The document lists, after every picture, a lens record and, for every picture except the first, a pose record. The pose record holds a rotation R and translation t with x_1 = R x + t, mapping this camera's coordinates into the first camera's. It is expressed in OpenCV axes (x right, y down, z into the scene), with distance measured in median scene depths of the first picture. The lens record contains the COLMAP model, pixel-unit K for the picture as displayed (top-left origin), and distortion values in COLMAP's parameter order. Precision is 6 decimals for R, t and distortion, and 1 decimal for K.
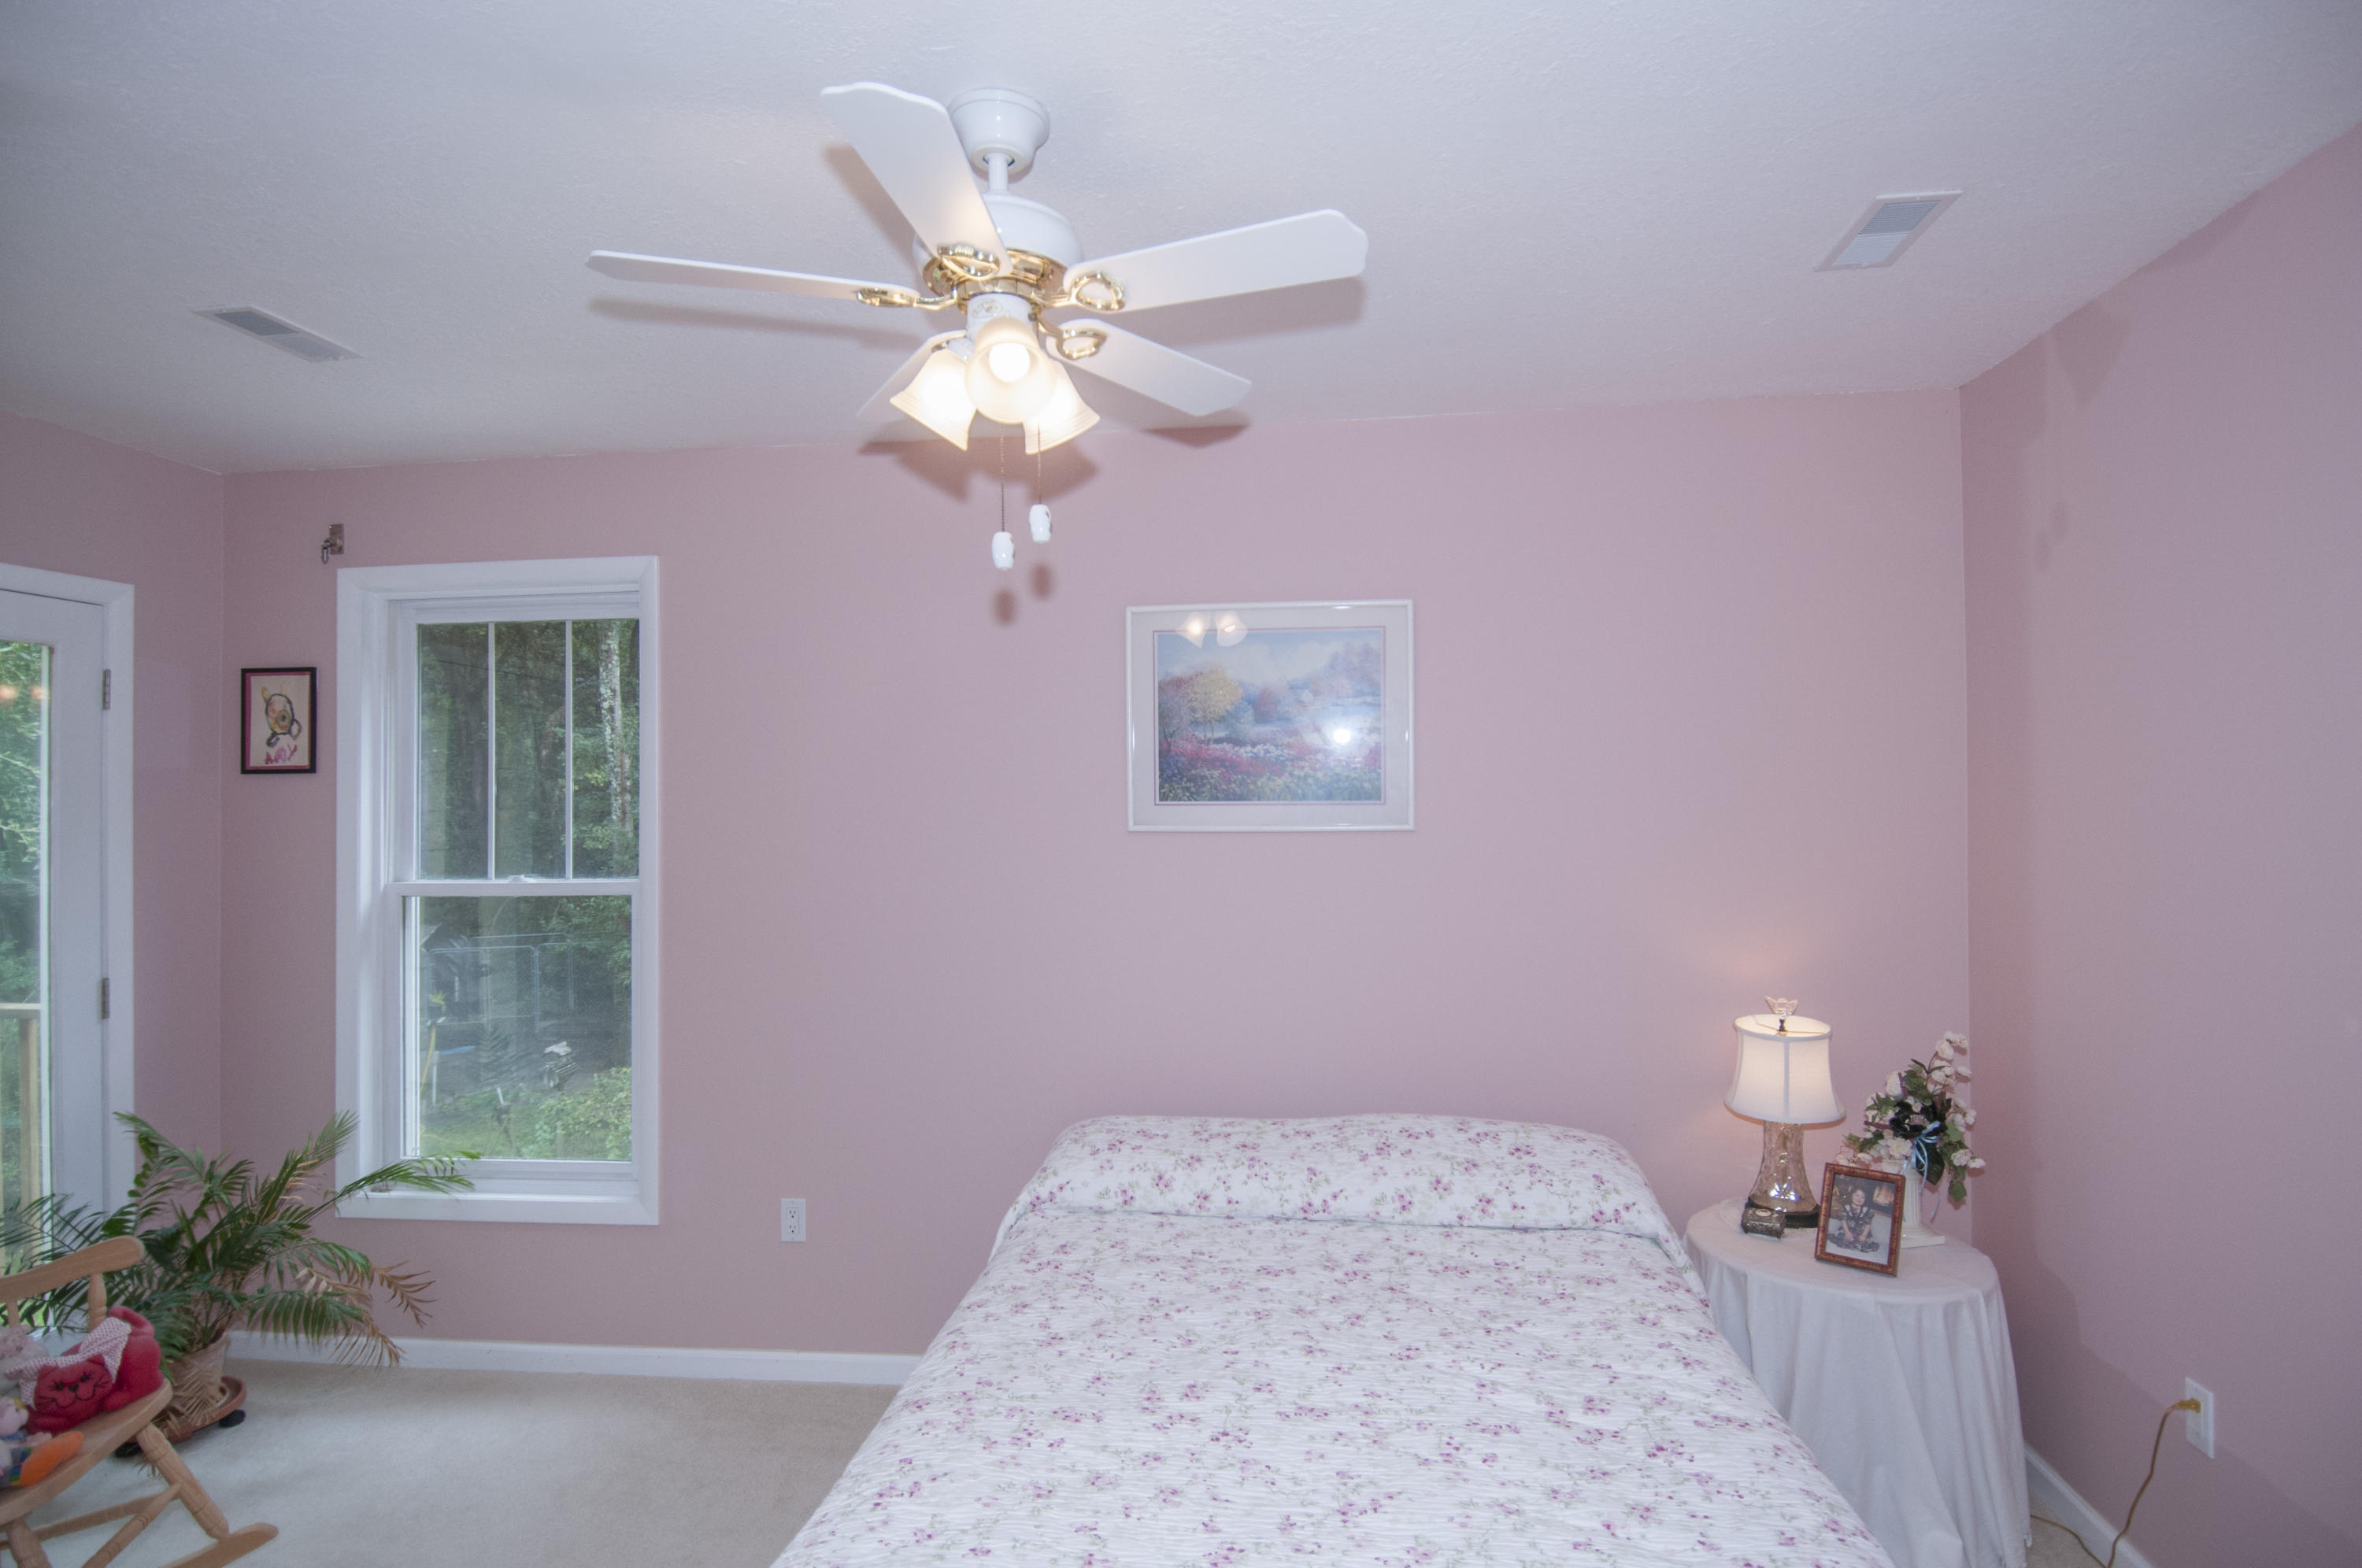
lens RADIAL K [[1221.8, 0, 1204.9], [0, 1221.8, 787.0], [0, 0, 1]] dist [0.049905, -0.055266]
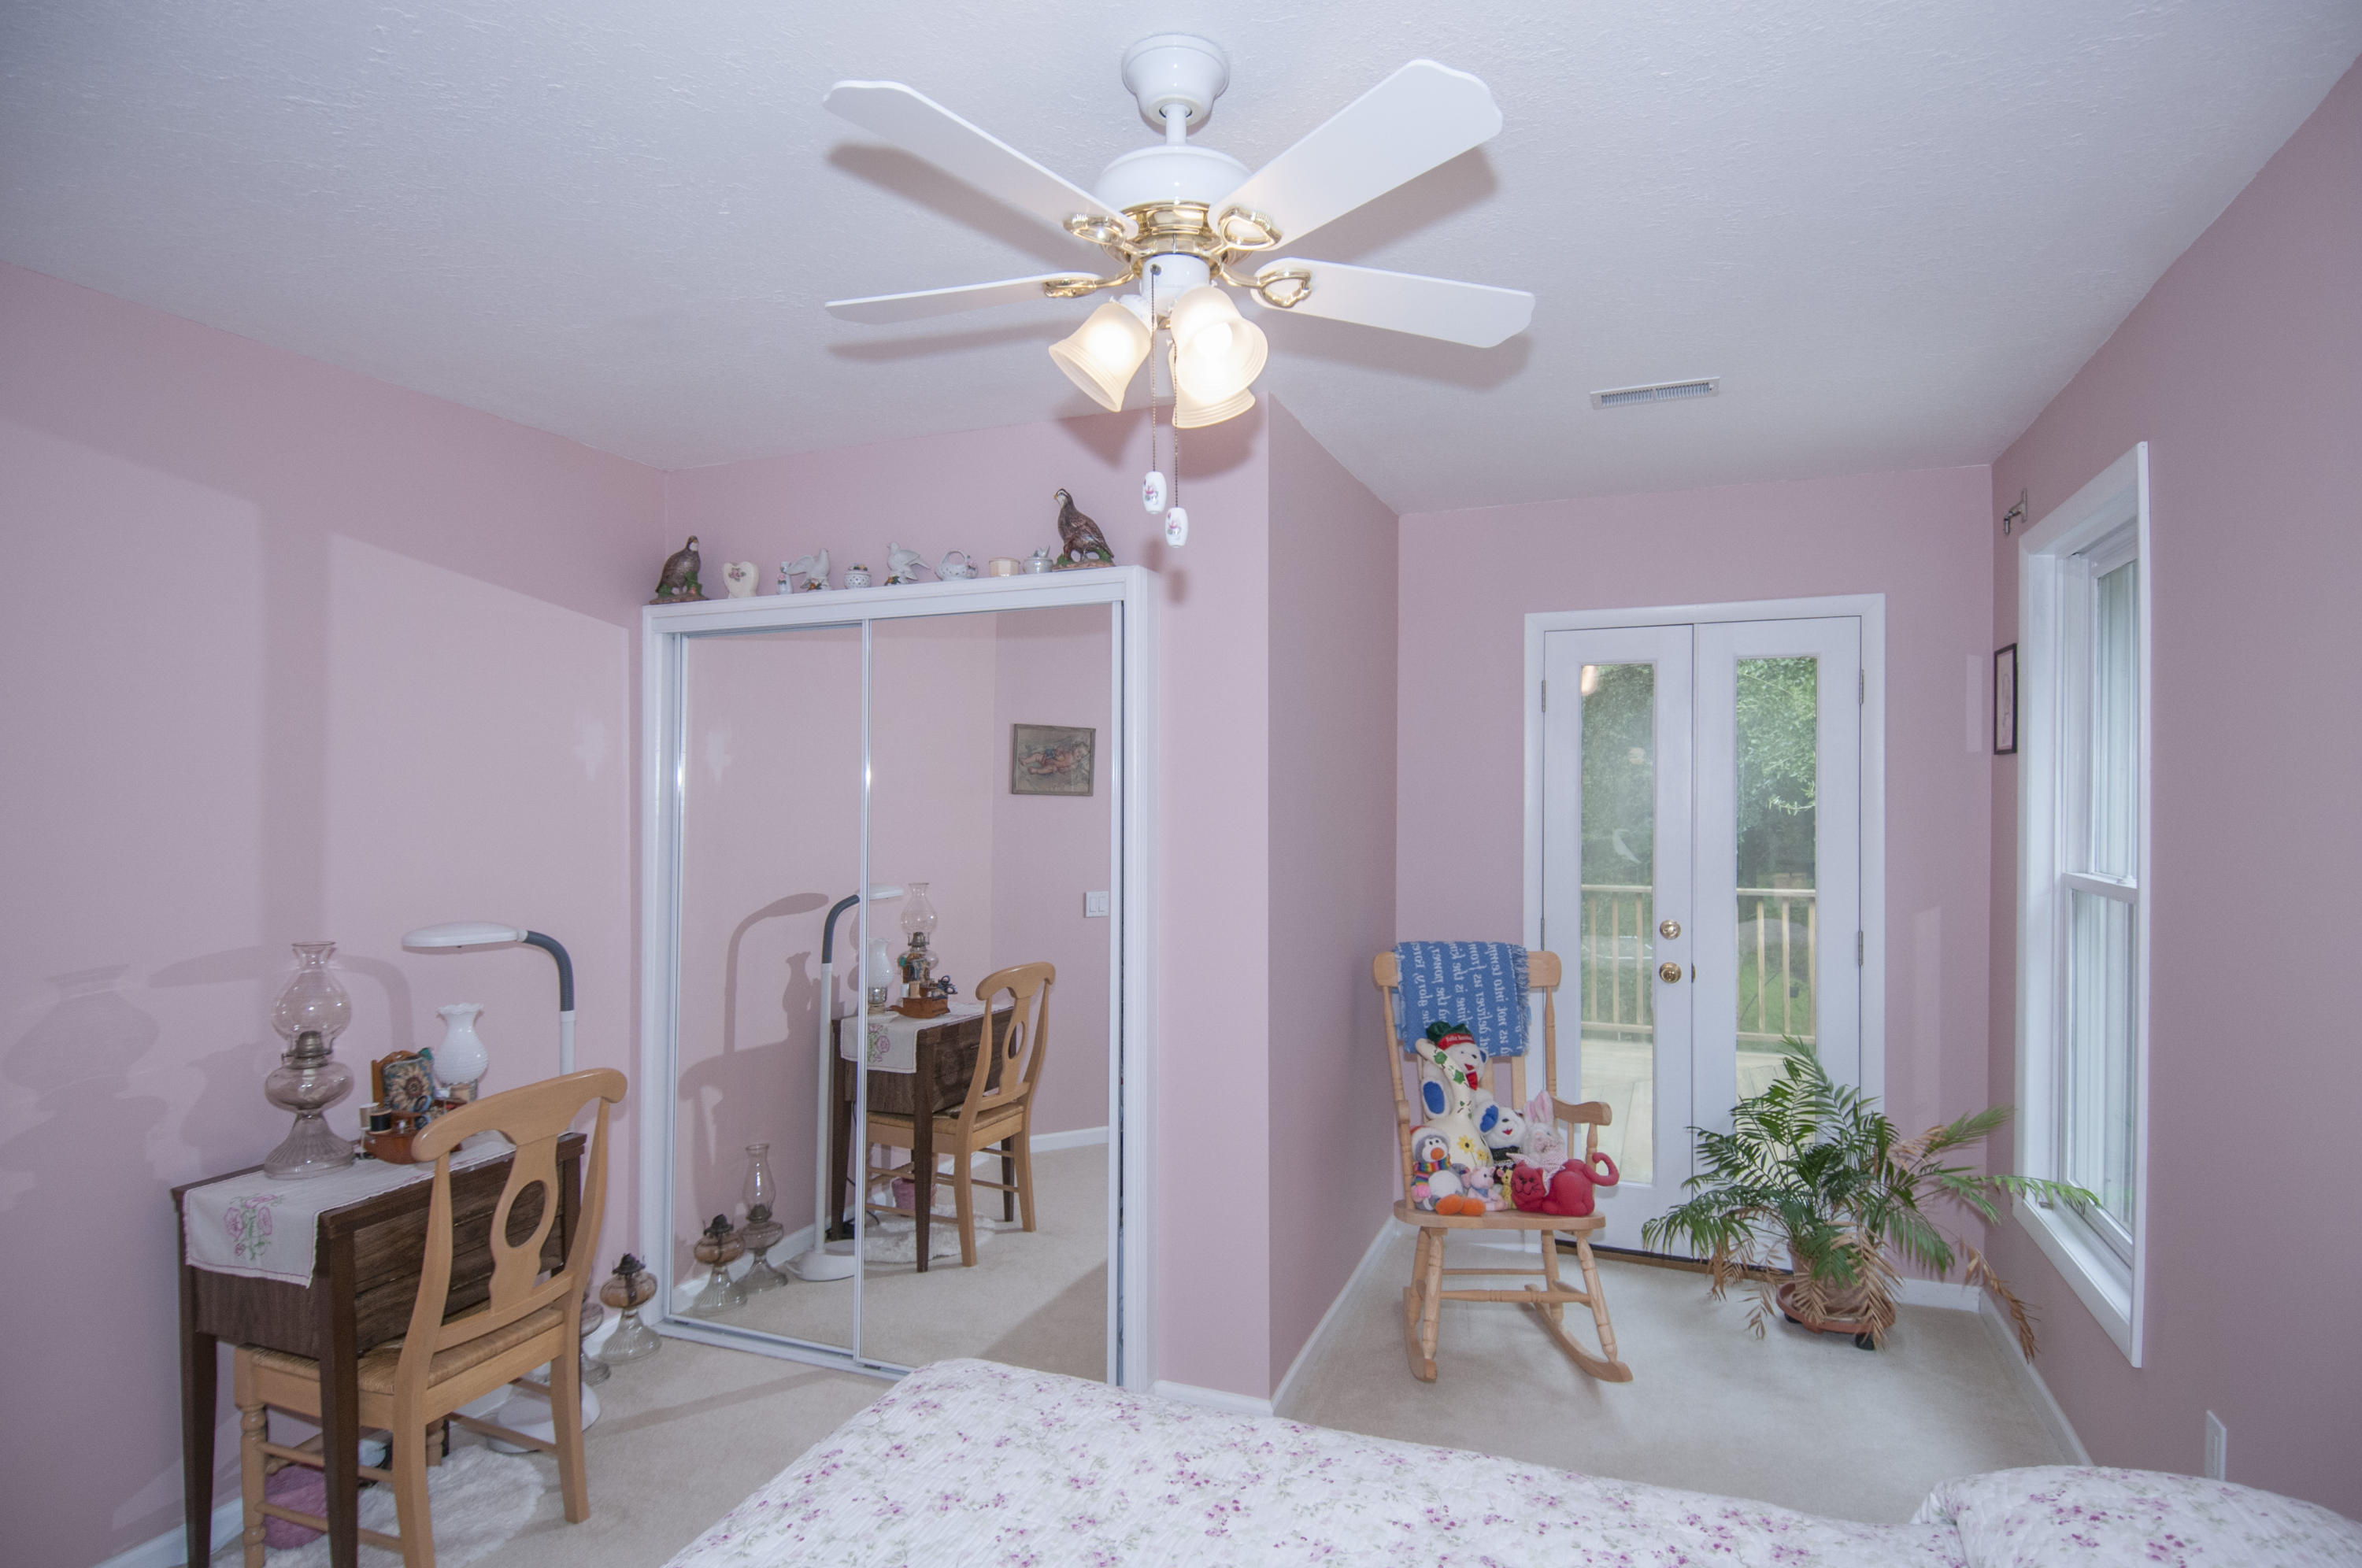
lens RADIAL K [[1201.0, 0, 1190.1], [0, 1201.0, 787.6], [0, 0, 1]] dist [0.032510, -0.039686]
pose [[-0.274222, 0.006877, -0.961642, 0.471349], [0.014353, 0.999892, 0.003058, 0.005654], [0.961559, -0.012964, -0.274291, 0.821771]]
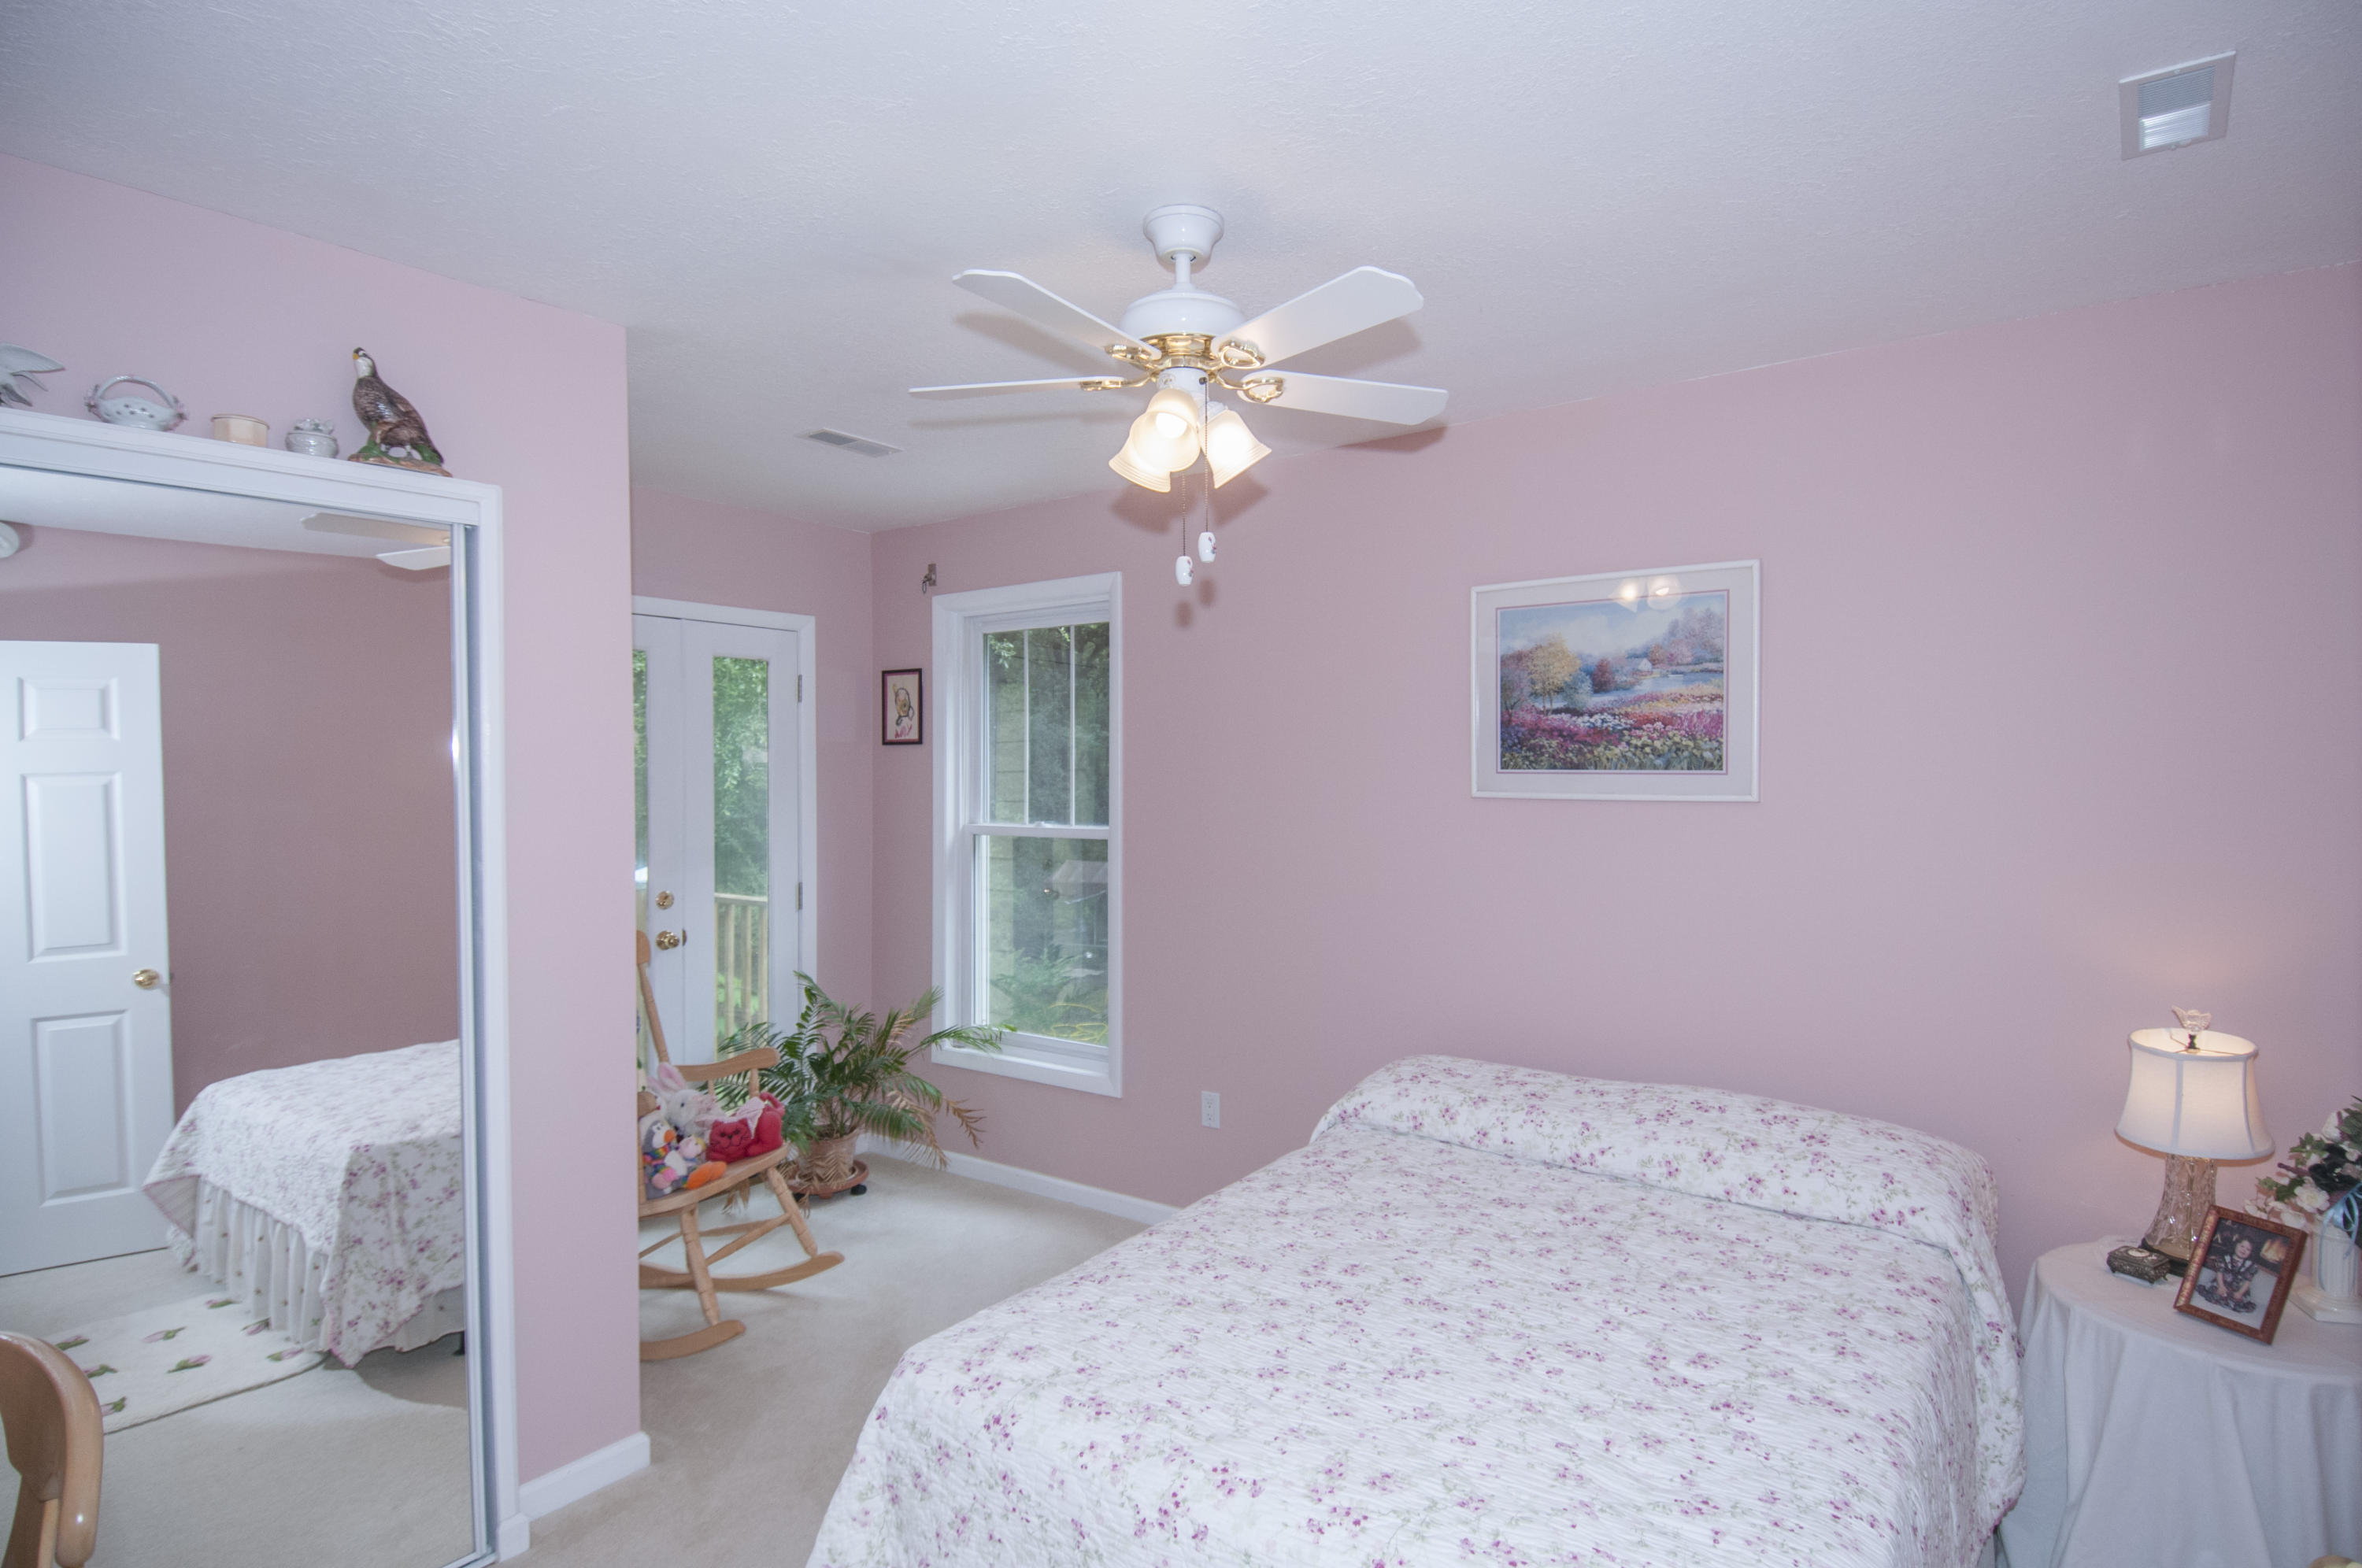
lens RADIAL K [[1221.8, 0, 1204.9], [0, 1221.8, 787.0], [0, 0, 1]] dist [0.049905, -0.055266]
pose [[0.868785, 0.014807, -0.494968, 0.315480], [-0.000449, 0.999576, 0.029115, -0.004601], [0.495189, -0.025072, 0.868423, -0.059509]]
